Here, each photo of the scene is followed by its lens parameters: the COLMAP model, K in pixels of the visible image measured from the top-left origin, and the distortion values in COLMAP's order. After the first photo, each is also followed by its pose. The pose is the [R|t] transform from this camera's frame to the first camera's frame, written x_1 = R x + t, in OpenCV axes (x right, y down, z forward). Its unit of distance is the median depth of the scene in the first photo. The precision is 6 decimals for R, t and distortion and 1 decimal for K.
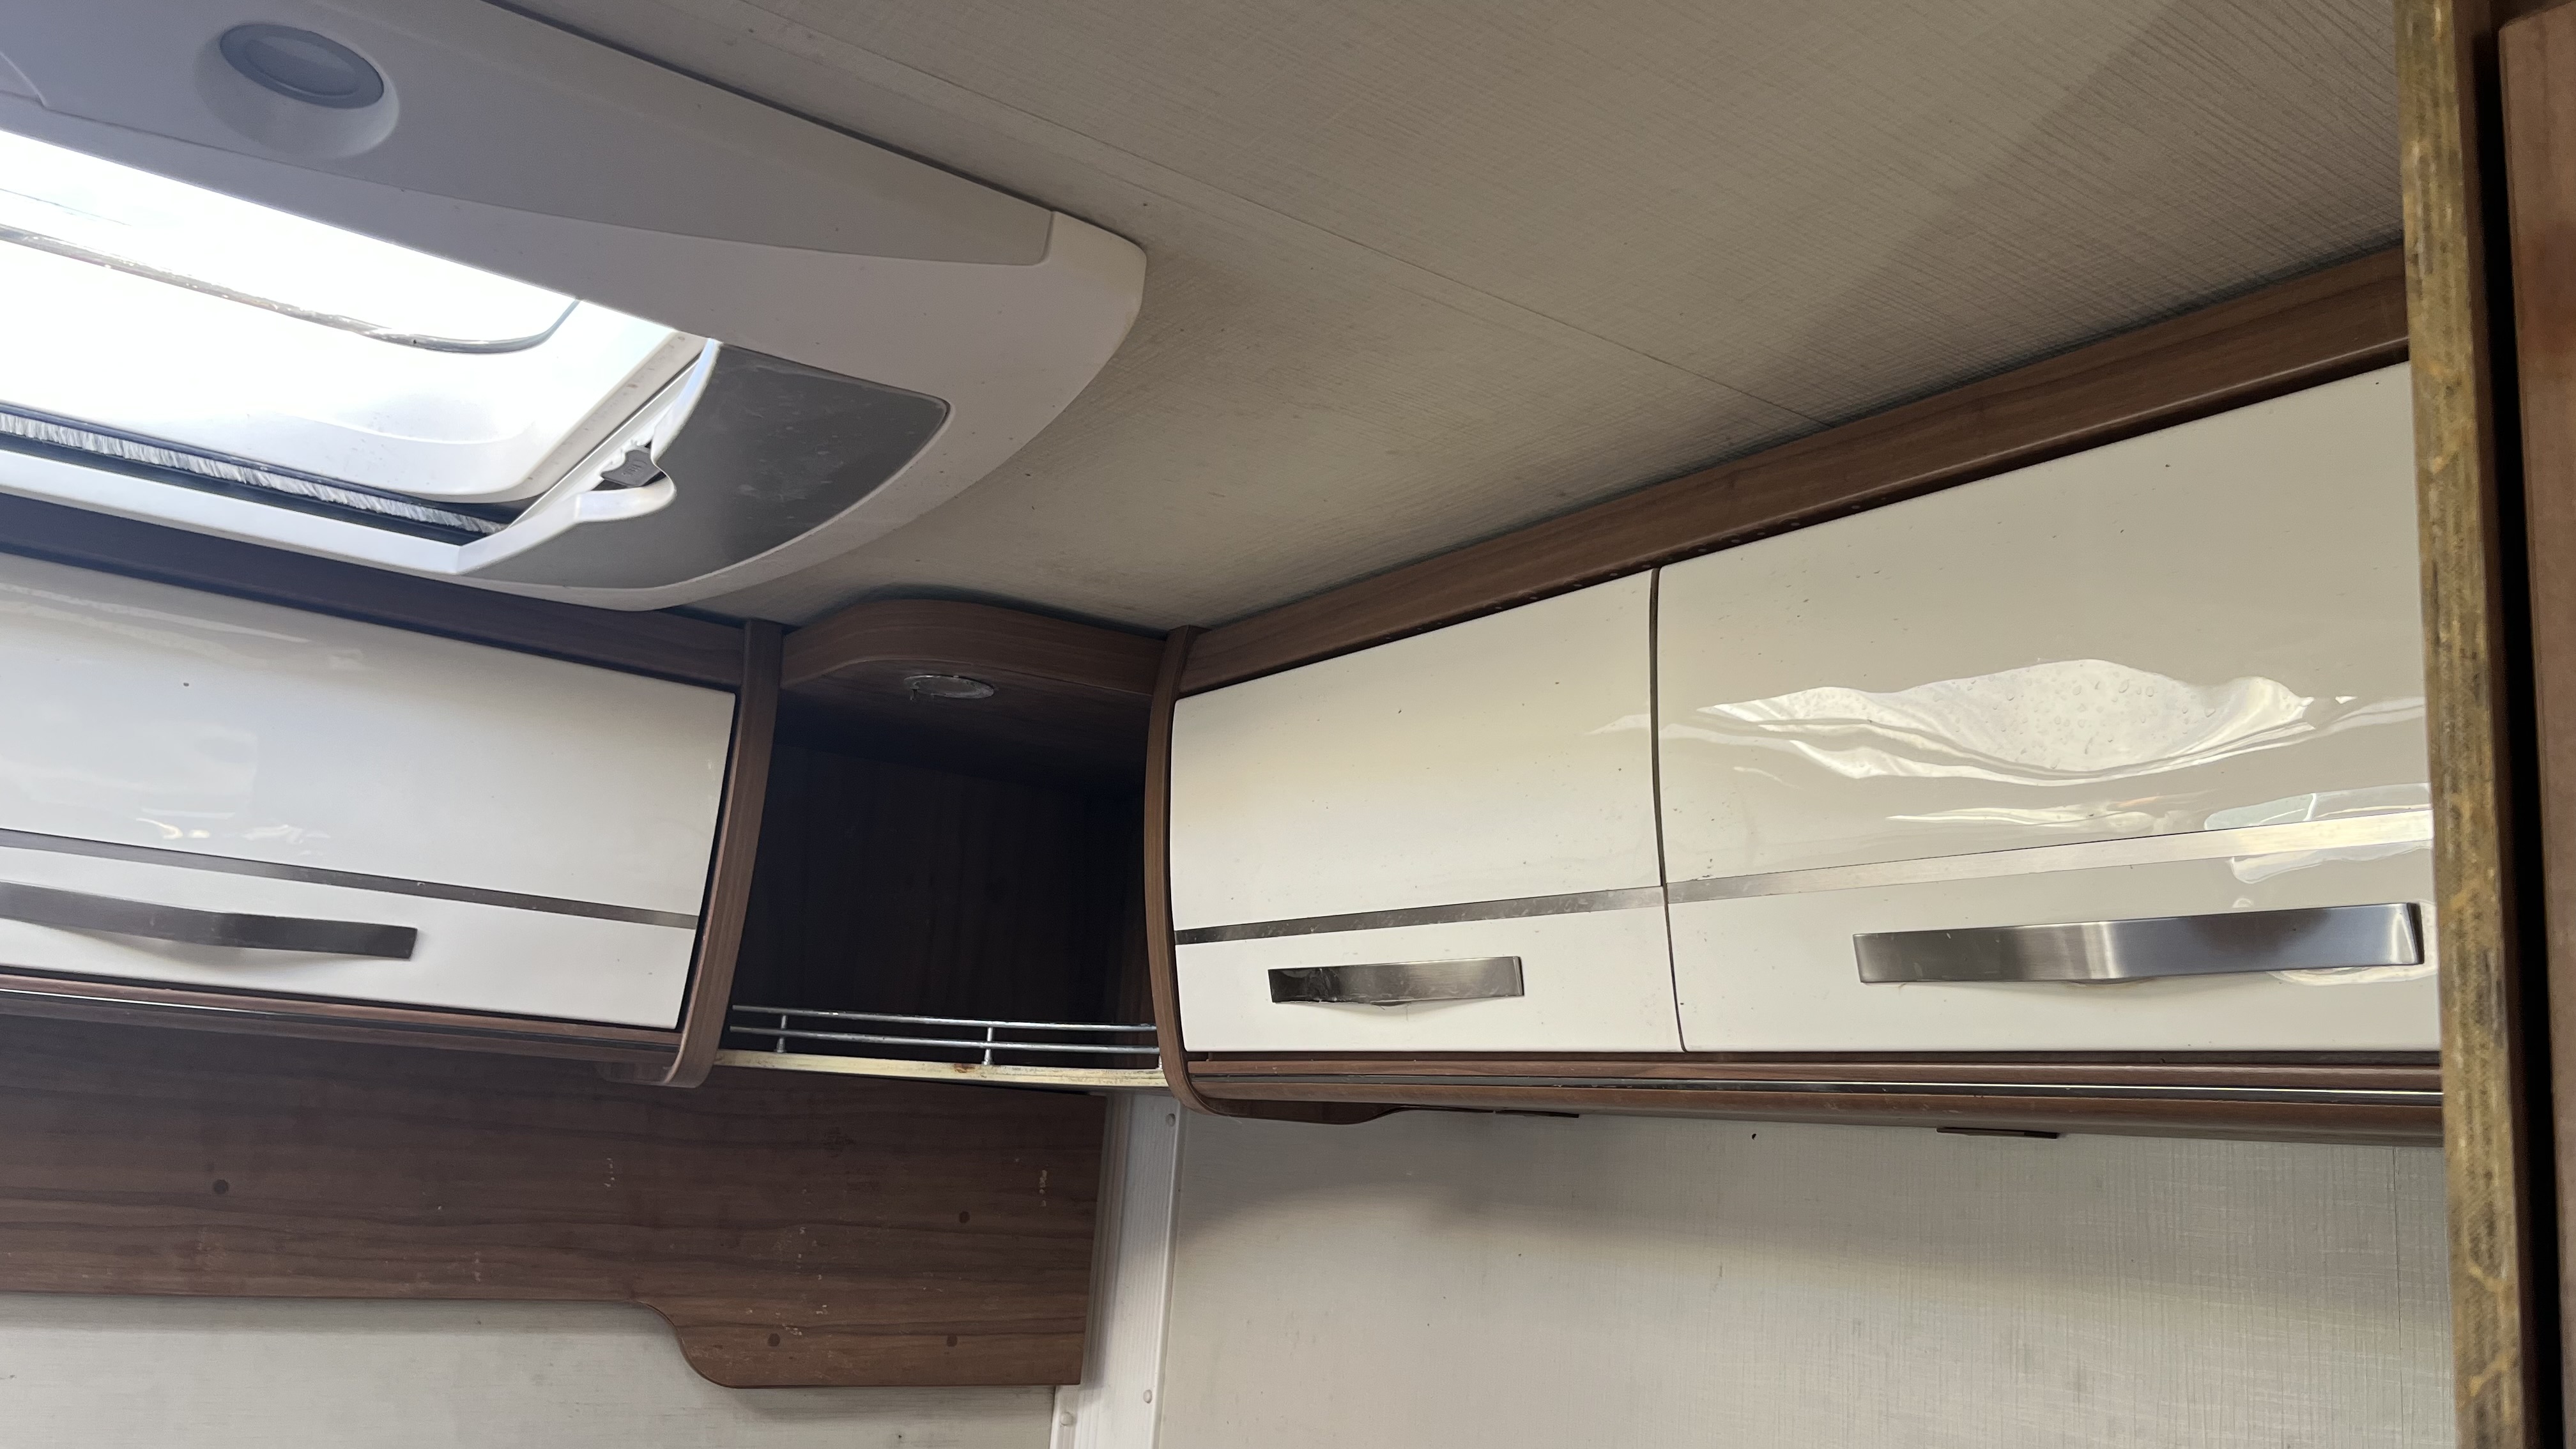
lens RADIAL K [[1956.4, 0, 1276.9], [0, 1956.4, 742.1], [0, 0, 1]] dist [0.054046, -0.066066]
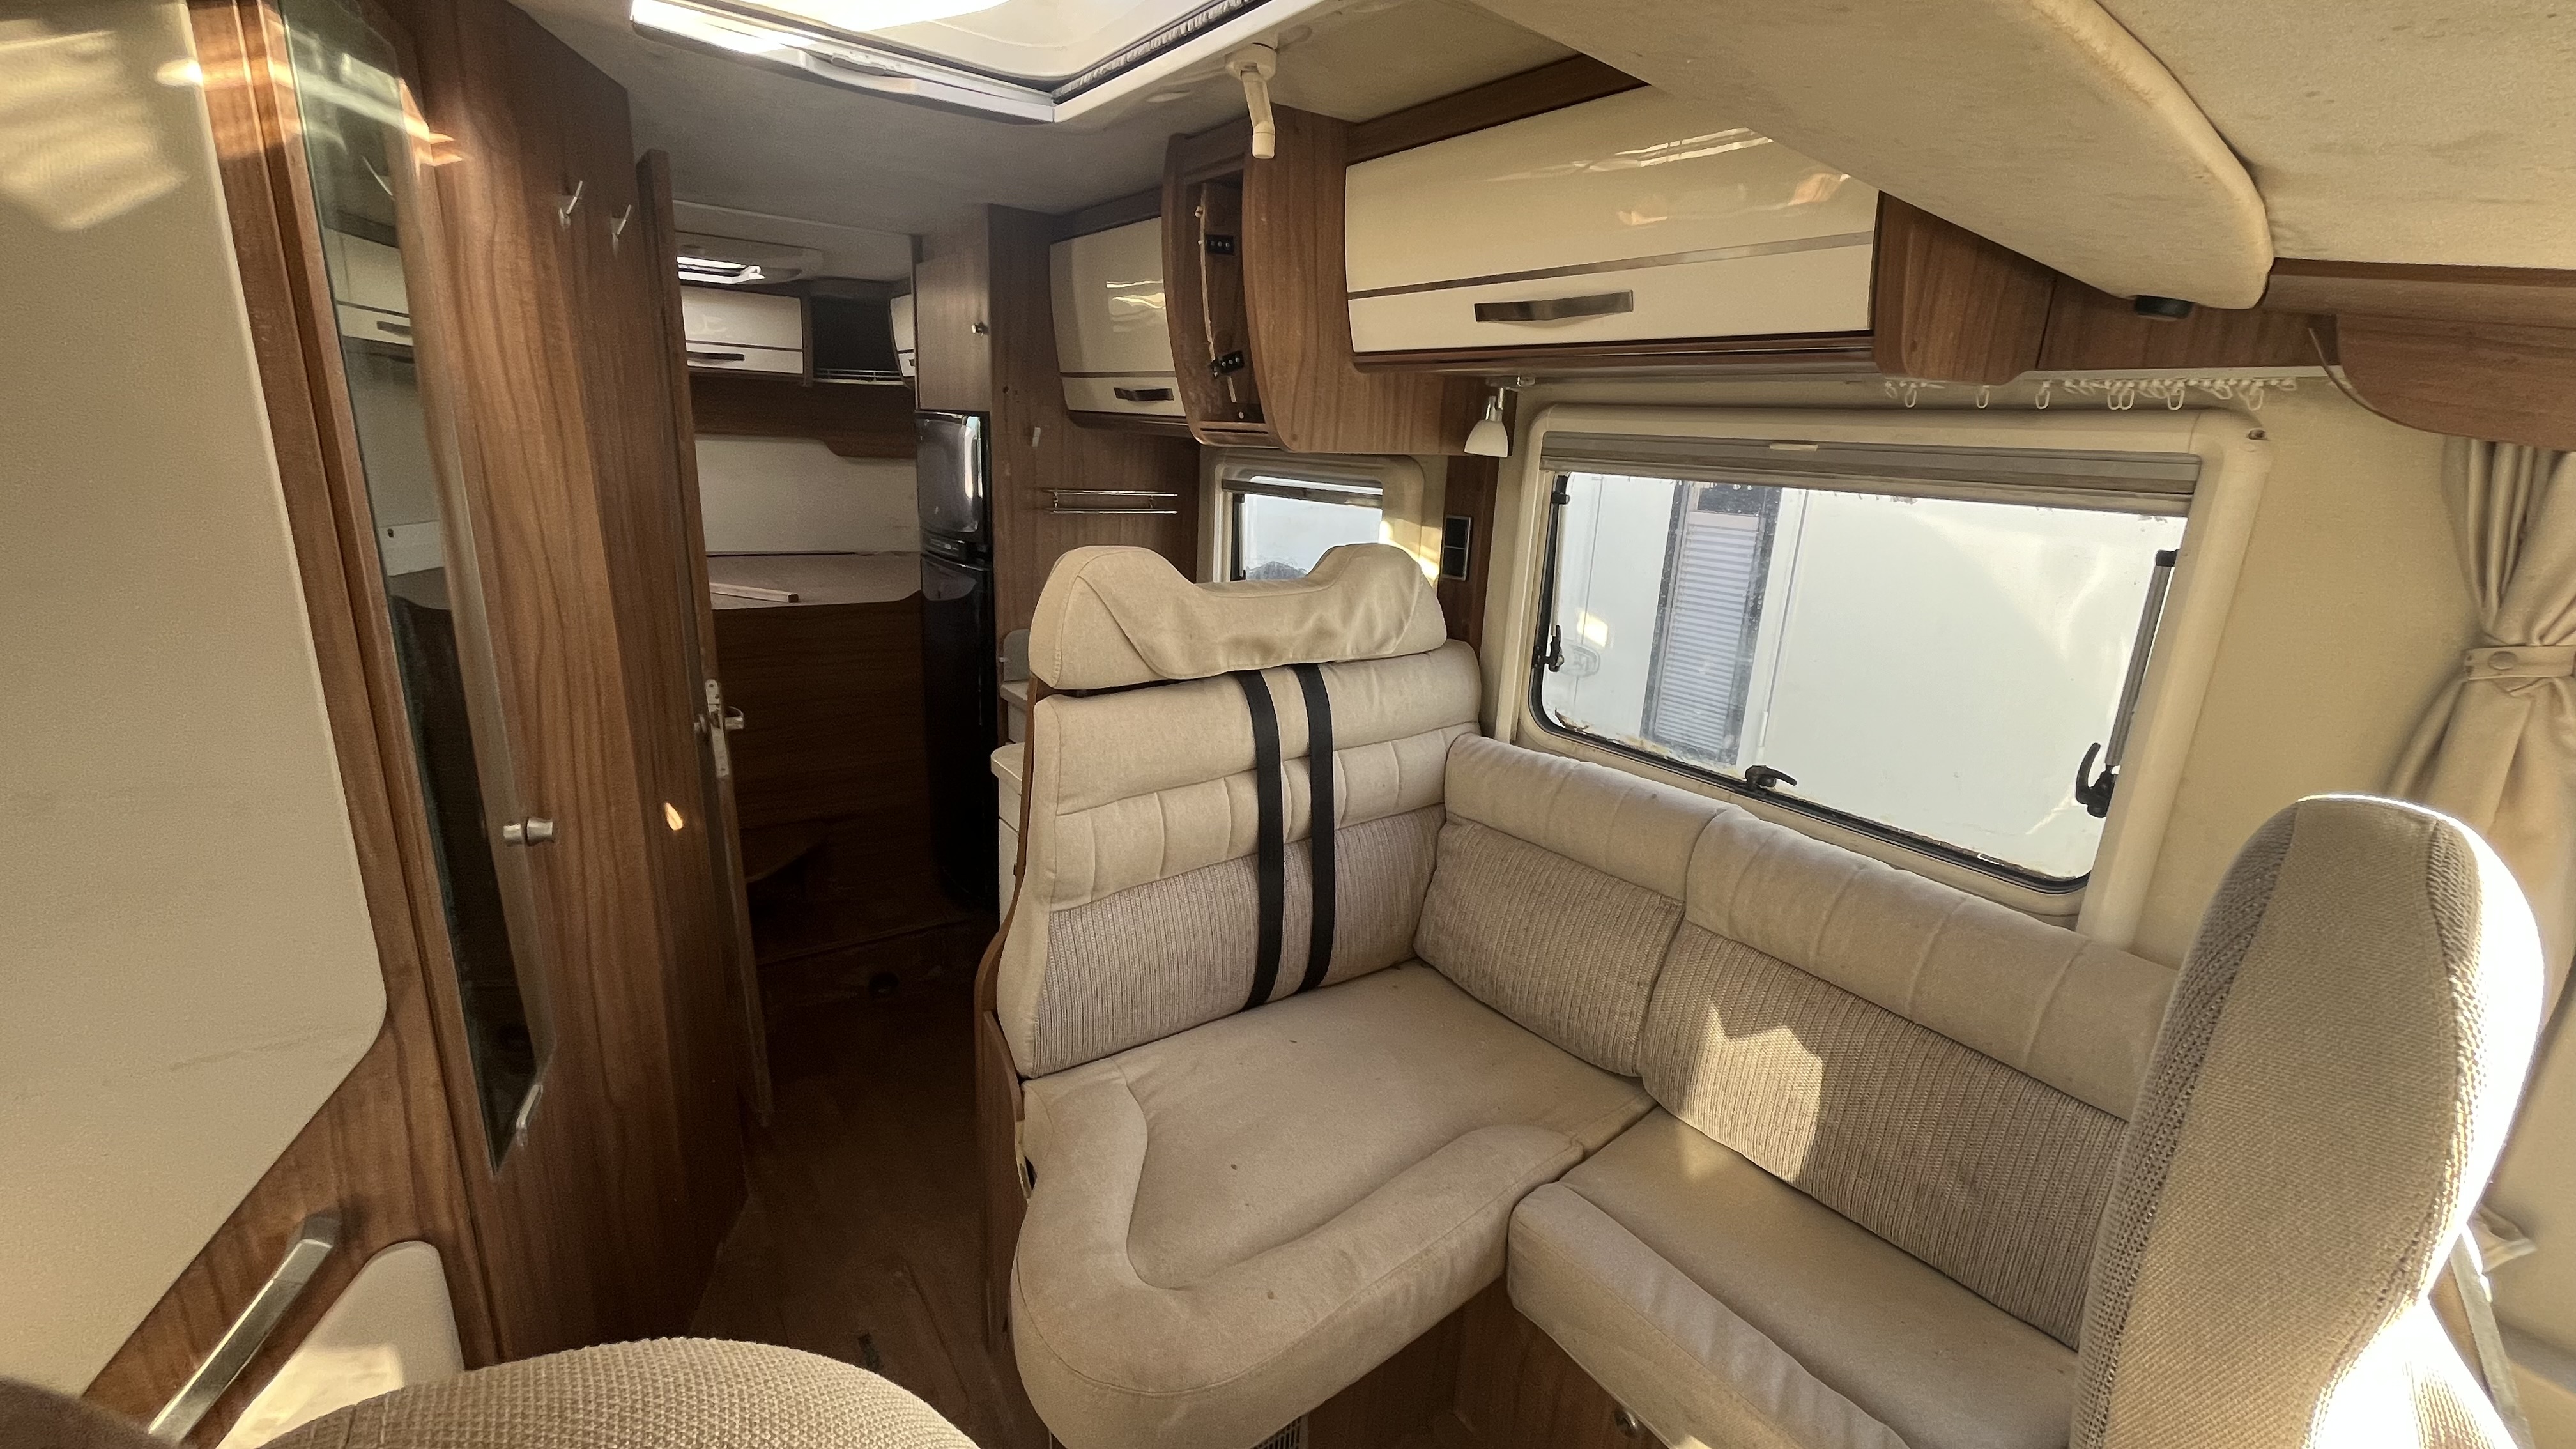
lens RADIAL K [[1038.7, 0, 1276.3], [0, 1038.7, 727.7], [0, 0, 1]] dist [-0.001402, -0.000550]
pose [[0.999768, -0.021323, -0.002901, 0.823311], [0.020268, 0.887675, 0.460025, -0.226745], [-0.007234, -0.459977, 0.887901, -1.626978]]
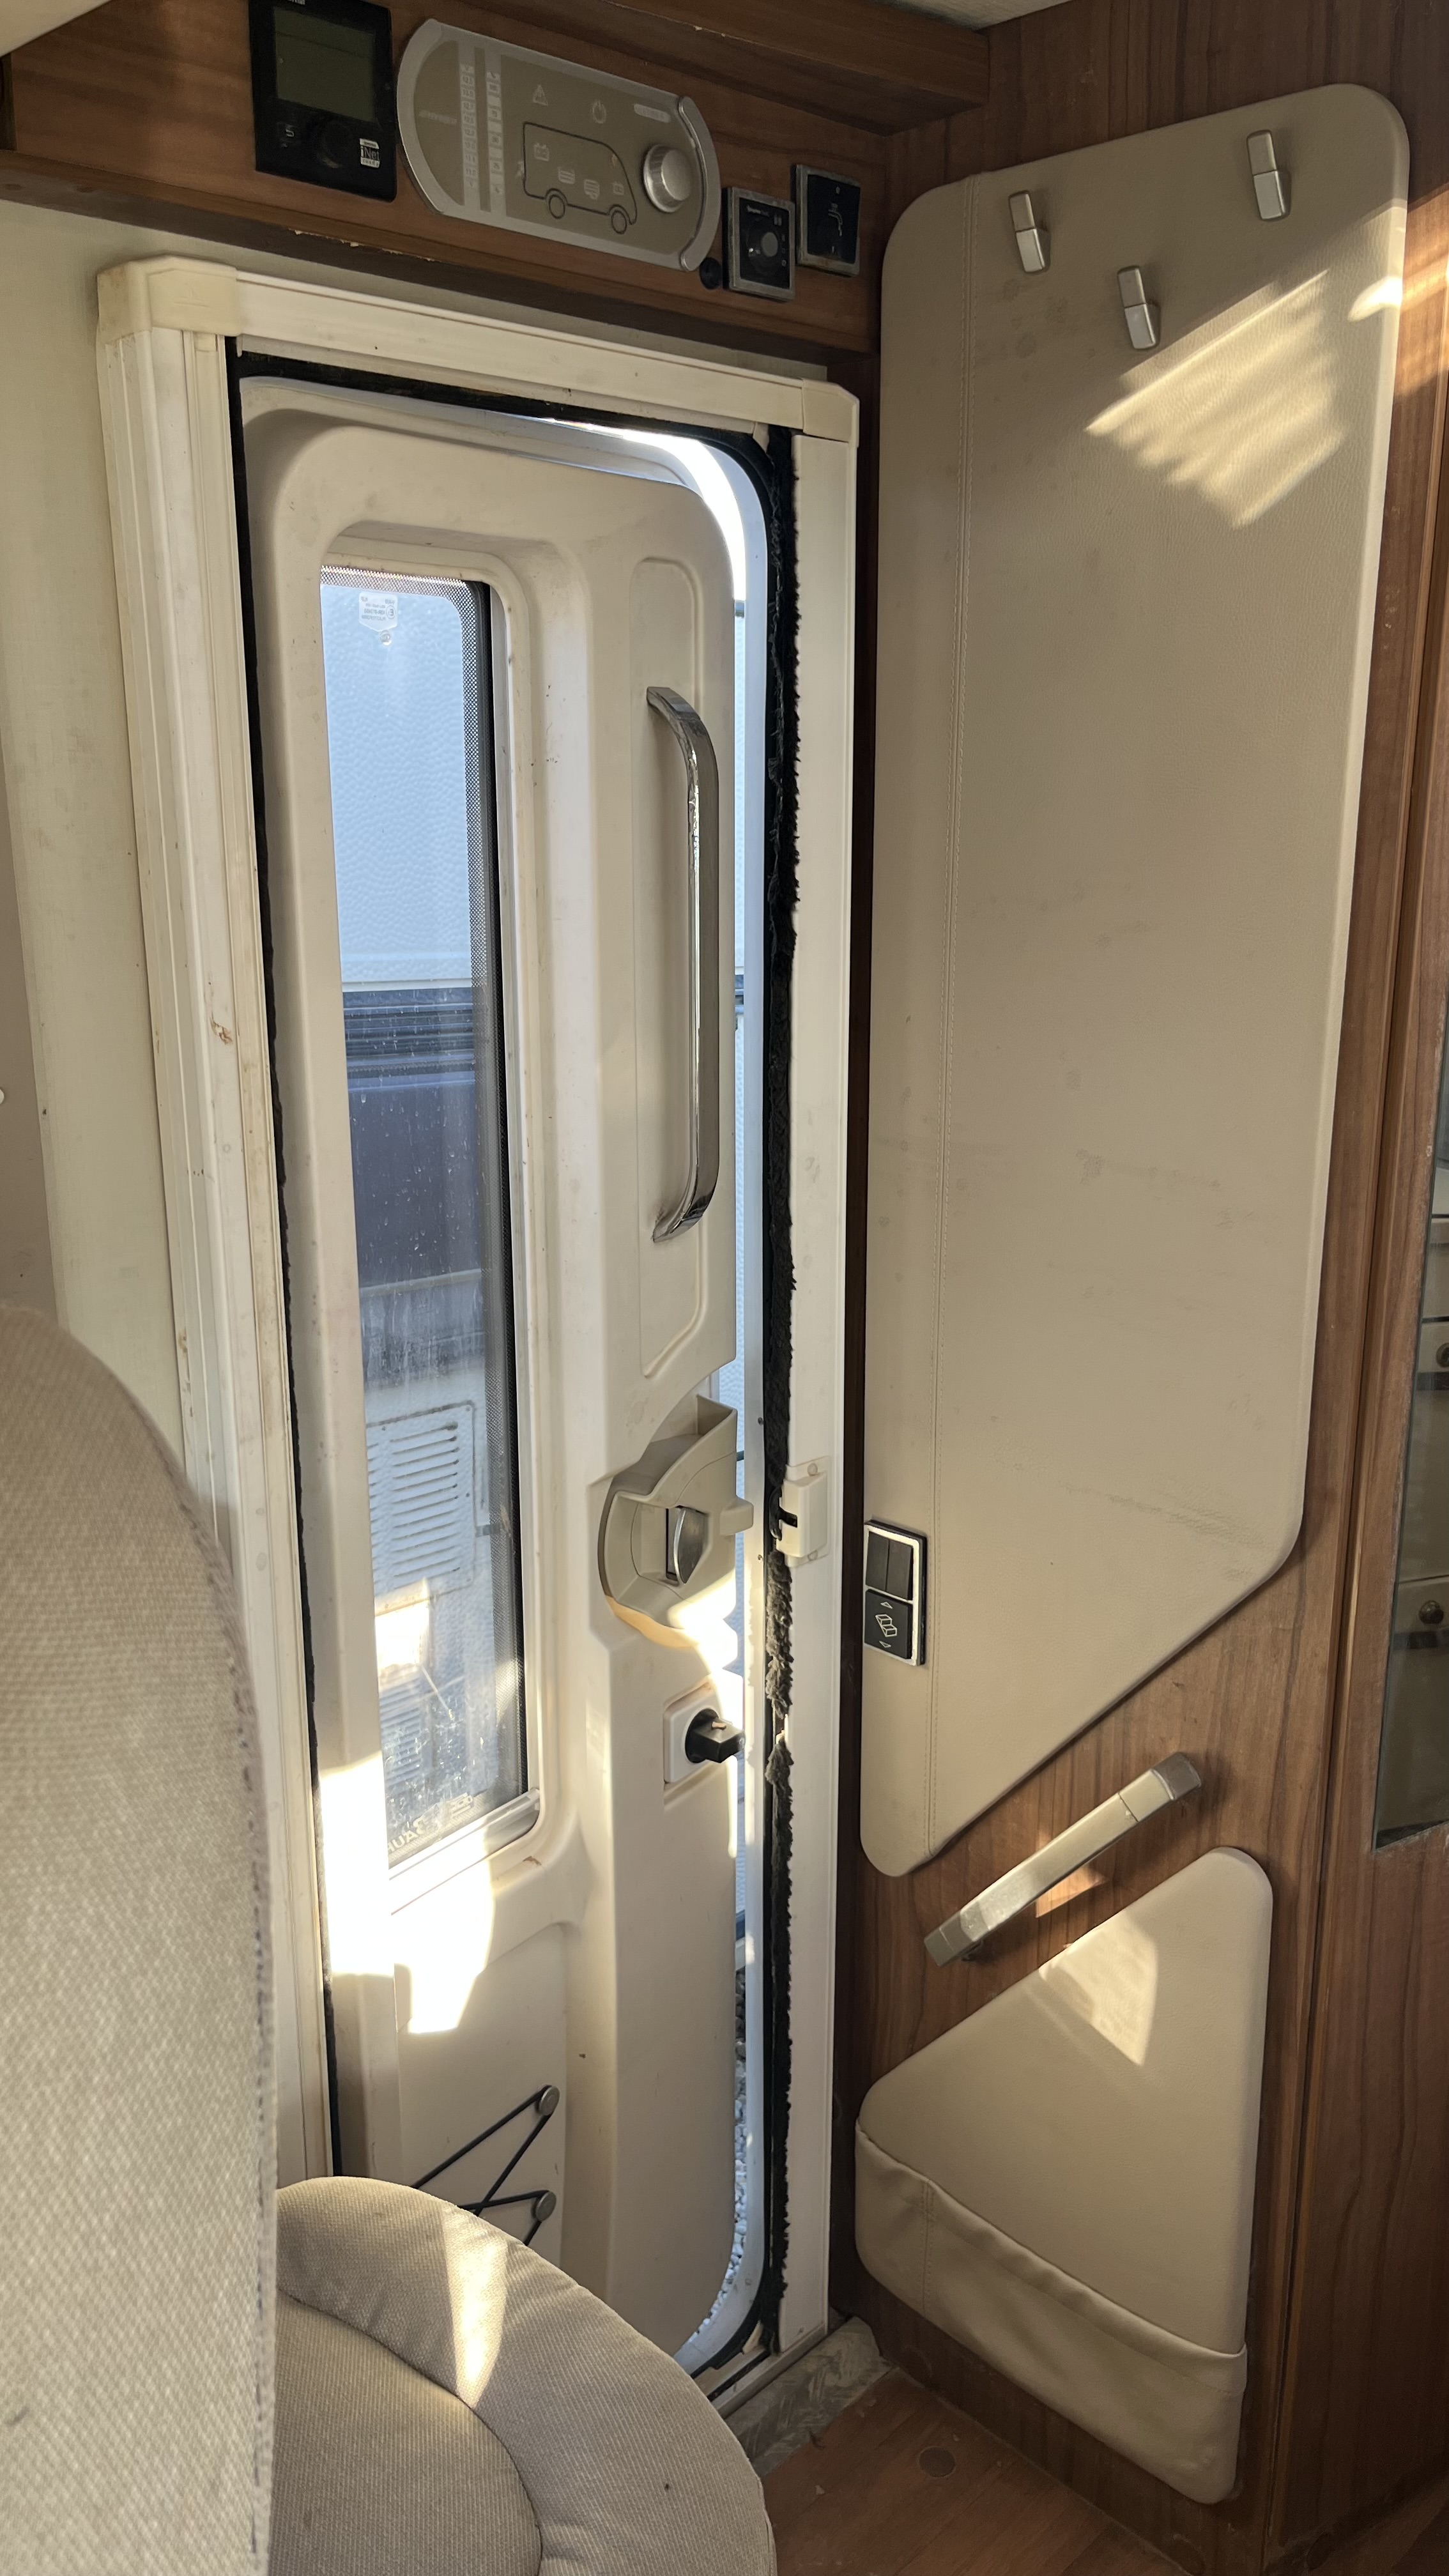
lens RADIAL K [[1956.4, 0, 719.9], [0, 1956.4, 1276.4], [0, 0, 1]] dist [0.054046, -0.066066]
pose [[0.165187, 0.181481, -0.969421, 1.088537], [0.223124, 0.950564, 0.215971, -0.143179], [0.960692, -0.251977, 0.116528, -1.442014]]
